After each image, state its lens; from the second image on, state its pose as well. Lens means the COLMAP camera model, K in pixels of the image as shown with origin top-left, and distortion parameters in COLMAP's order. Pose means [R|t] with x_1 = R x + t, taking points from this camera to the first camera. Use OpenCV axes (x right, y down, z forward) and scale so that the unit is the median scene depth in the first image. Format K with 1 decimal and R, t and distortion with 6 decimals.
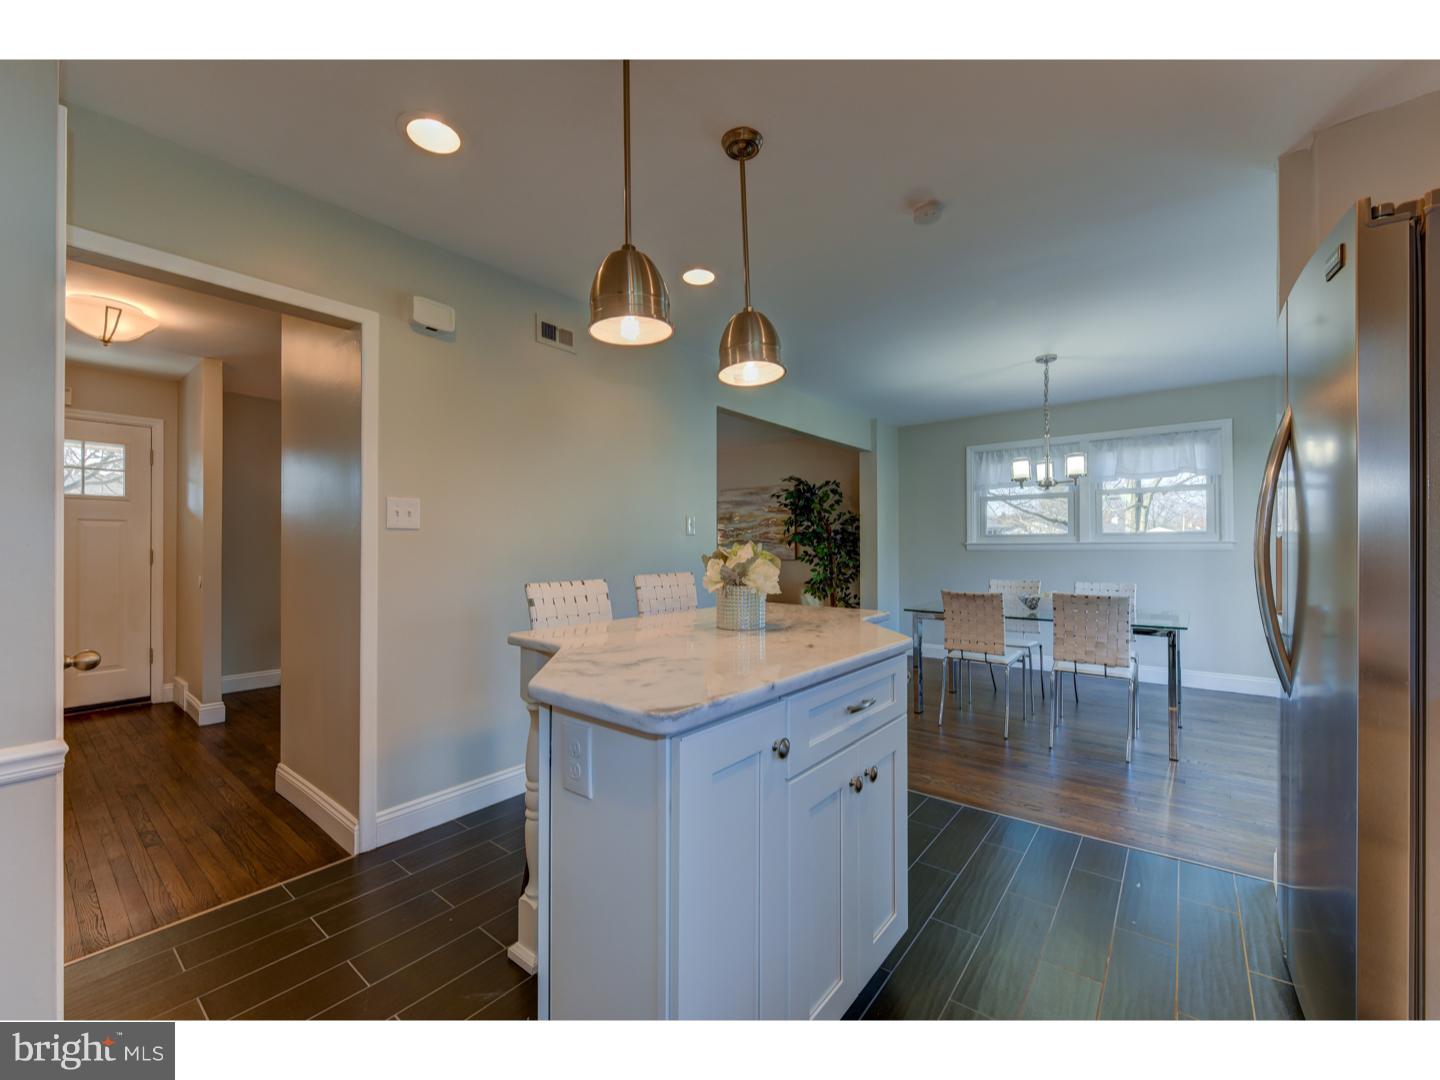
lens RADIAL K [[586.4, 0, 721.0], [0, 586.4, 543.4], [0, 0, 1]] dist [0.000541, 0.000105]
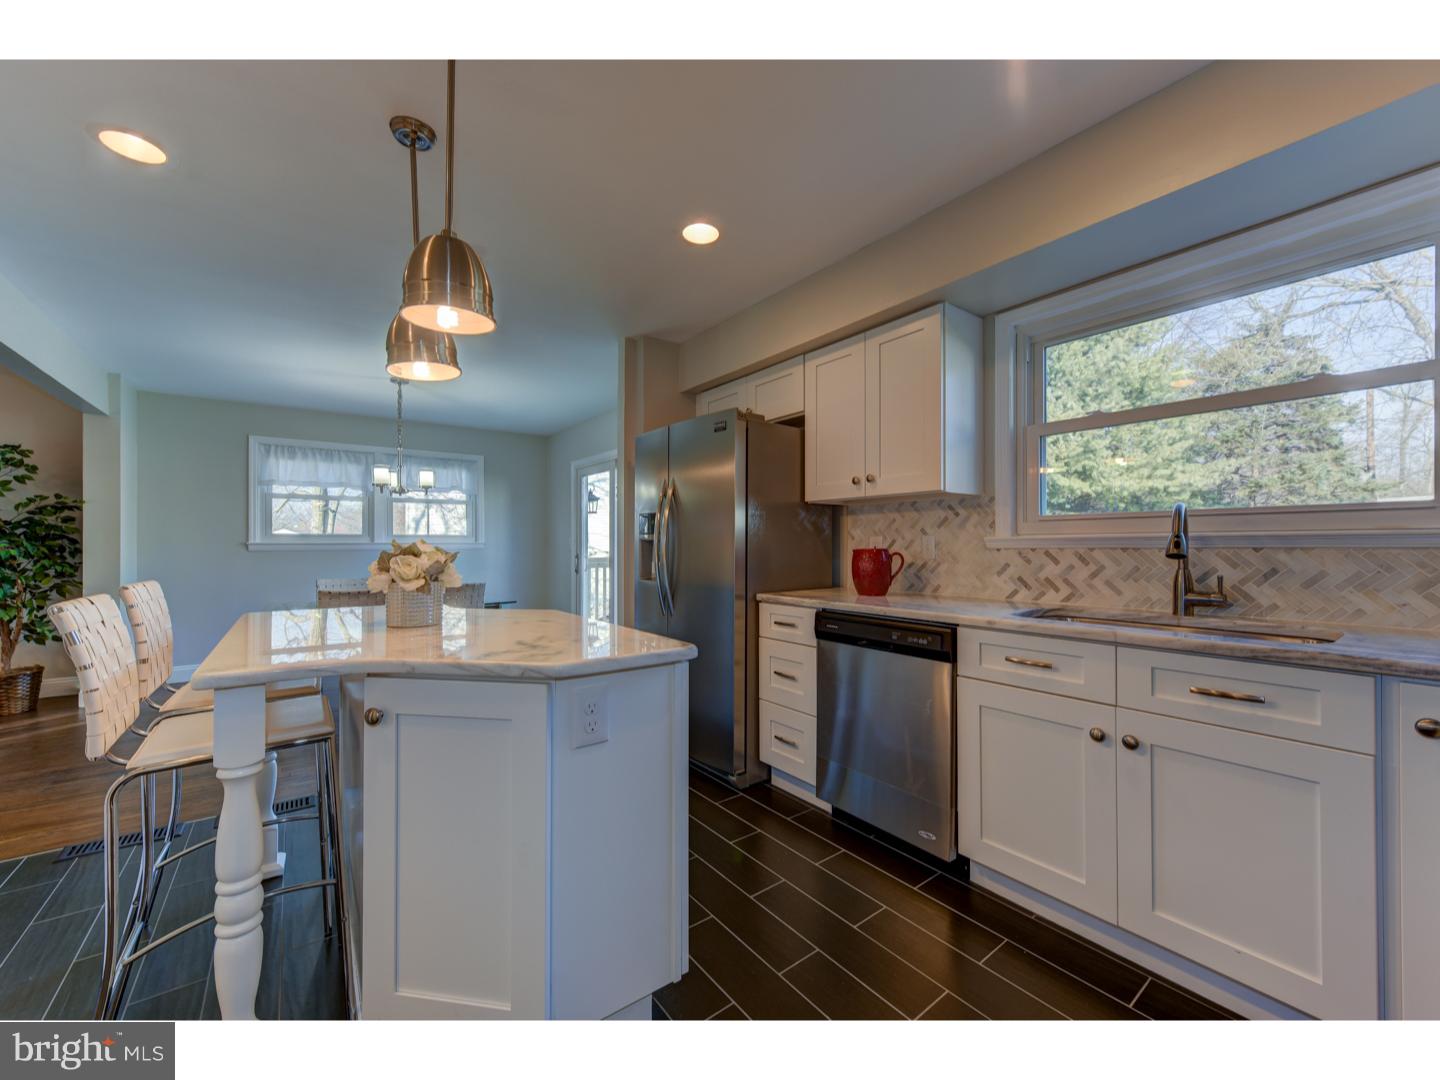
lens RADIAL K [[569.8, 0, 721.4], [0, 569.8, 542.9], [0, 0, 1]] dist [0.002170, -0.000419]
pose [[0.253819, 0.008491, 0.967214, -0.242519], [-0.004830, 0.999960, -0.007511, 0.003052], [-0.967240, -0.002765, 0.253850, 0.077922]]
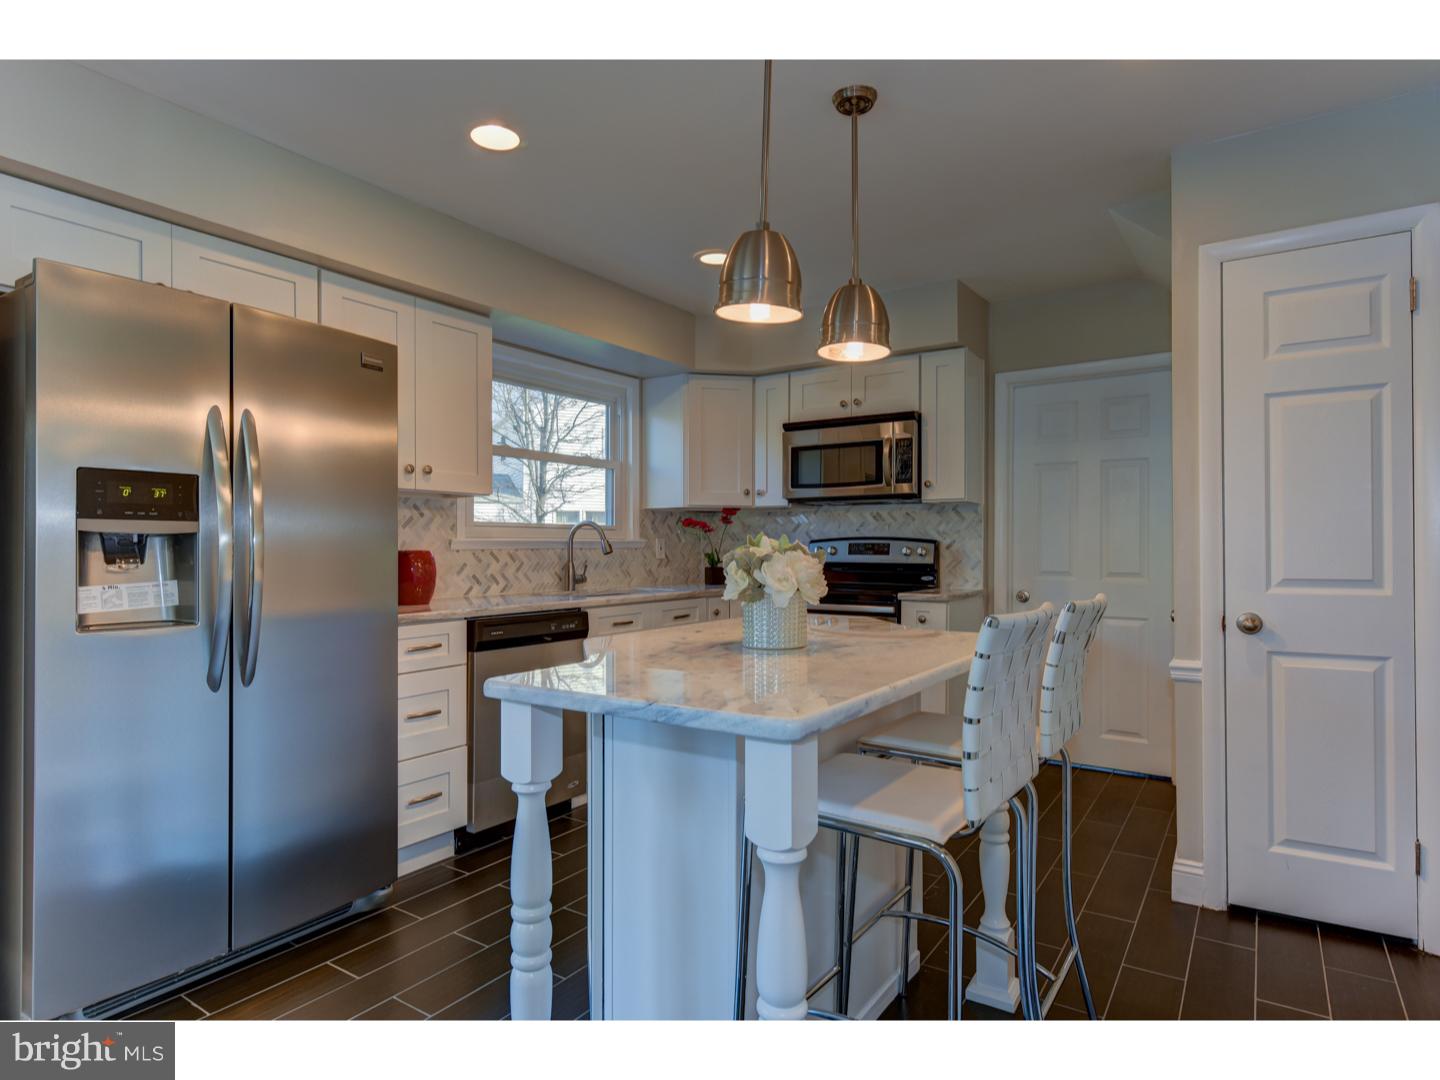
lens RADIAL K [[809.8, 0, 727.3], [0, 809.8, 543.7], [0, 0, 1]] dist [0.013441, 0.000717]
pose [[-0.995750, 0.006695, -0.091852, 0.055490], [0.007573, 0.999929, -0.009221, 0.005700], [0.091783, -0.009877, -0.995730, 0.633908]]
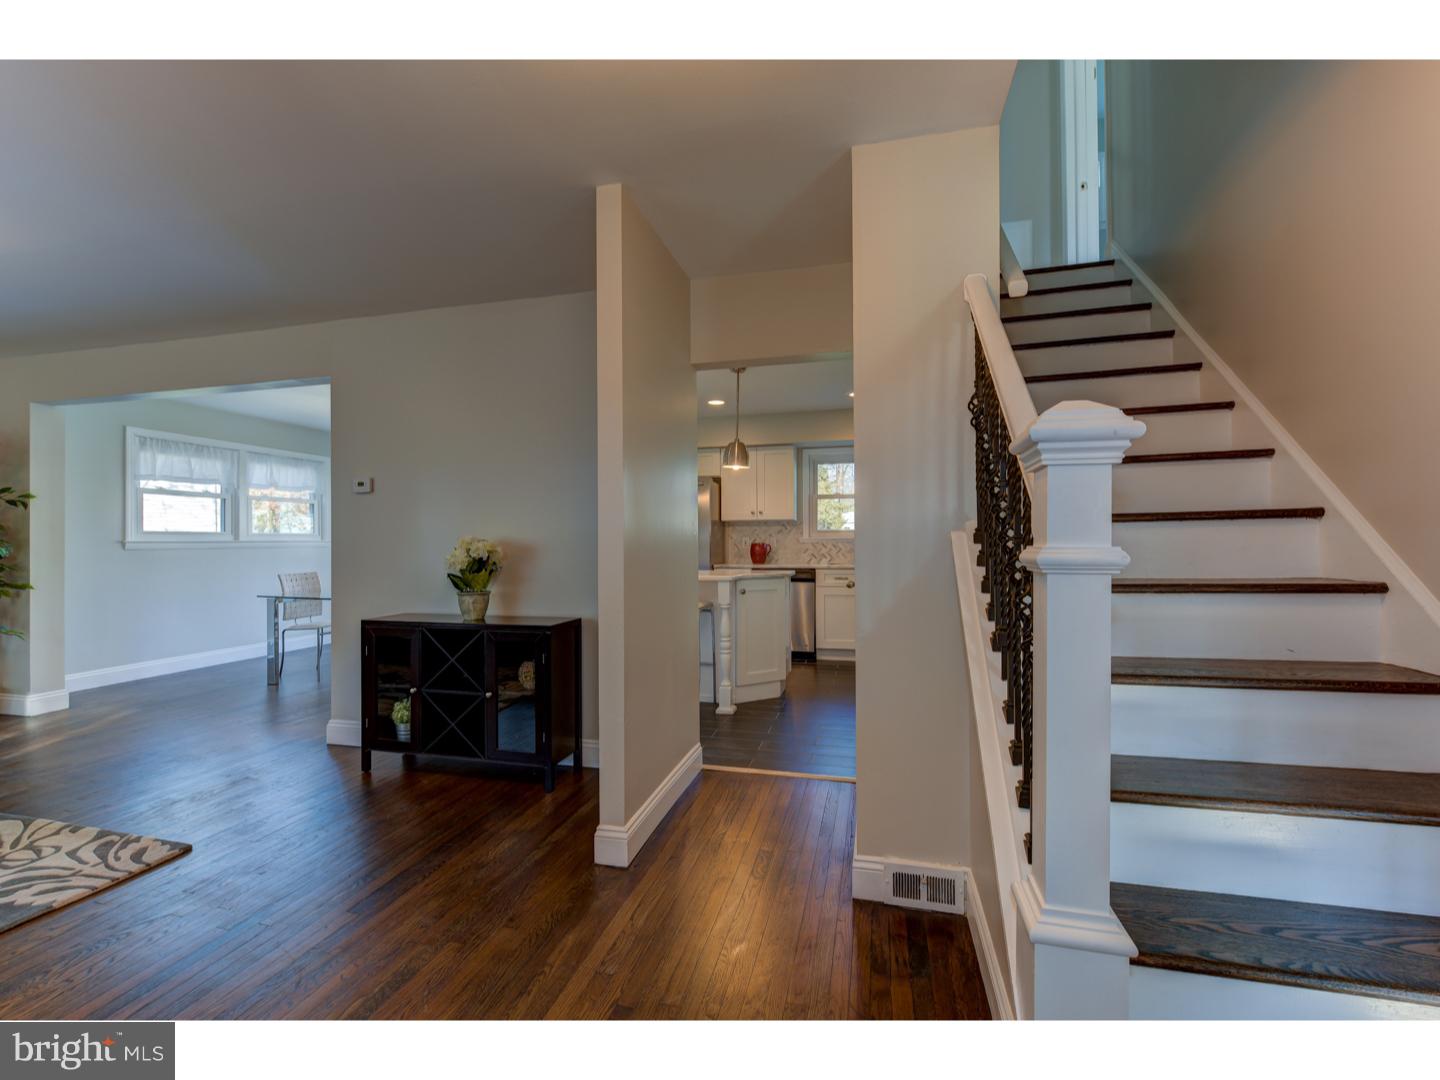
lens RADIAL K [[617.7, 0, 721.2], [0, 617.7, 542.5], [0, 0, 1]] dist [-0.000642, -0.001051]
pose [[-0.412190, 0.005341, 0.911082, -0.749528], [0.001275, 0.999985, -0.005285, 0.008699], [-0.911097, -0.001017, -0.412191, 0.585376]]
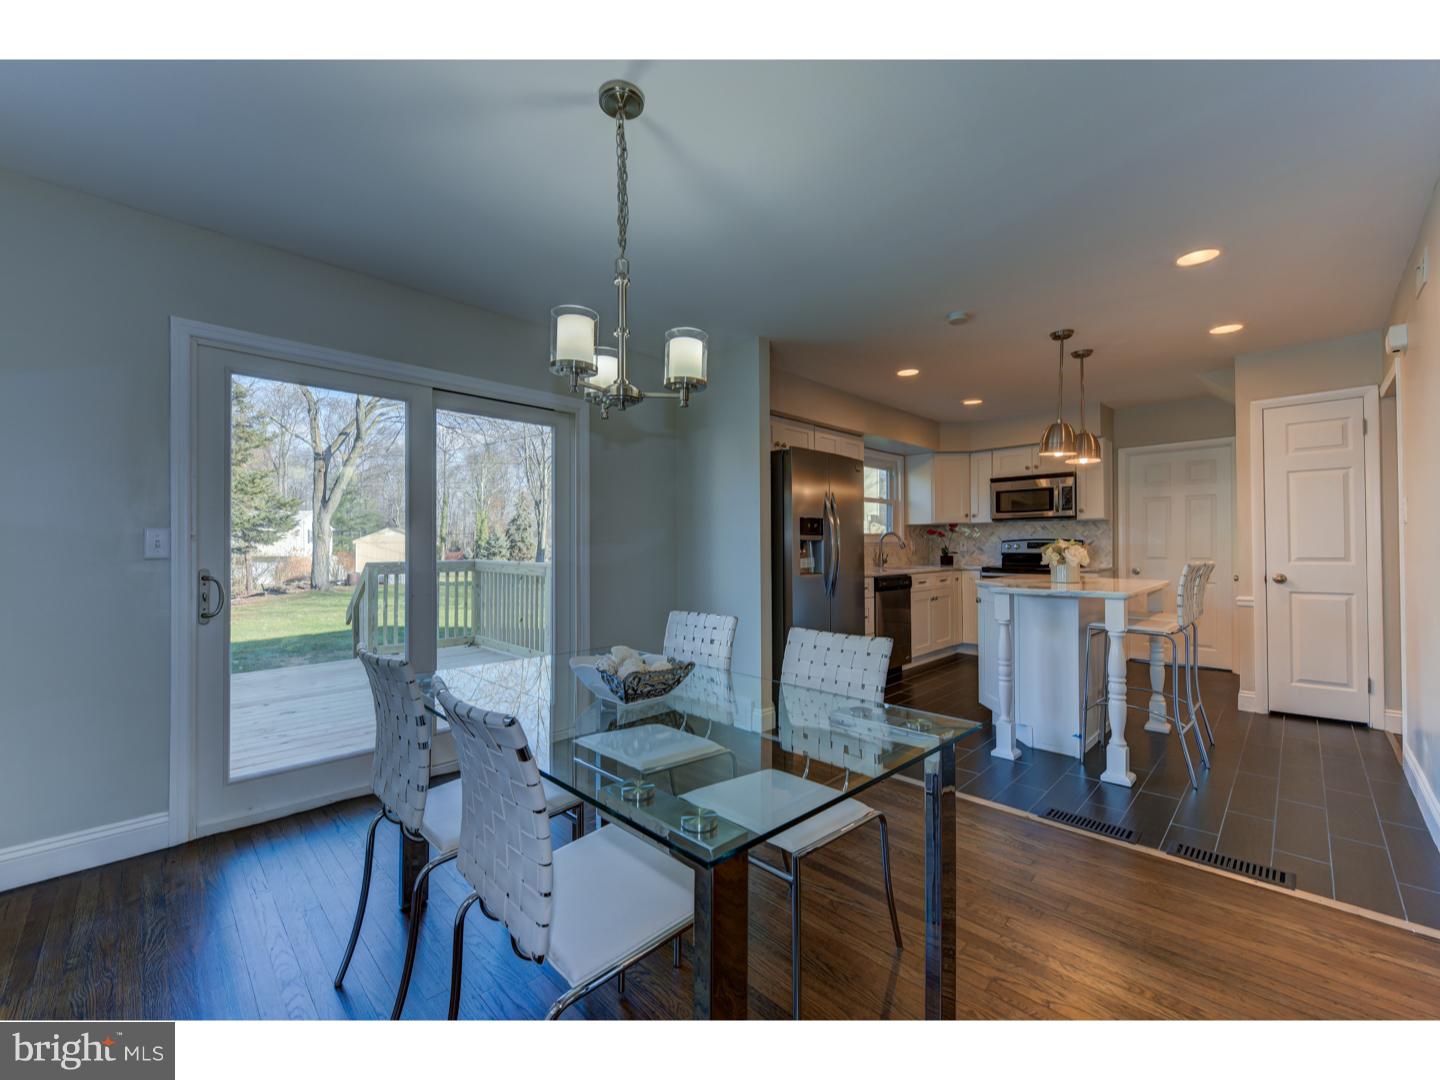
lens RADIAL K [[586.4, 0, 718.5], [0, 586.4, 541.6], [0, 0, 1]] dist [0.000541, 0.000105]
pose [[-0.994355, 0.012644, 0.105350, 0.303237], [0.011144, 0.999828, -0.014809, 0.006866], [-0.105519, -0.013552, -0.994325, 0.959188]]
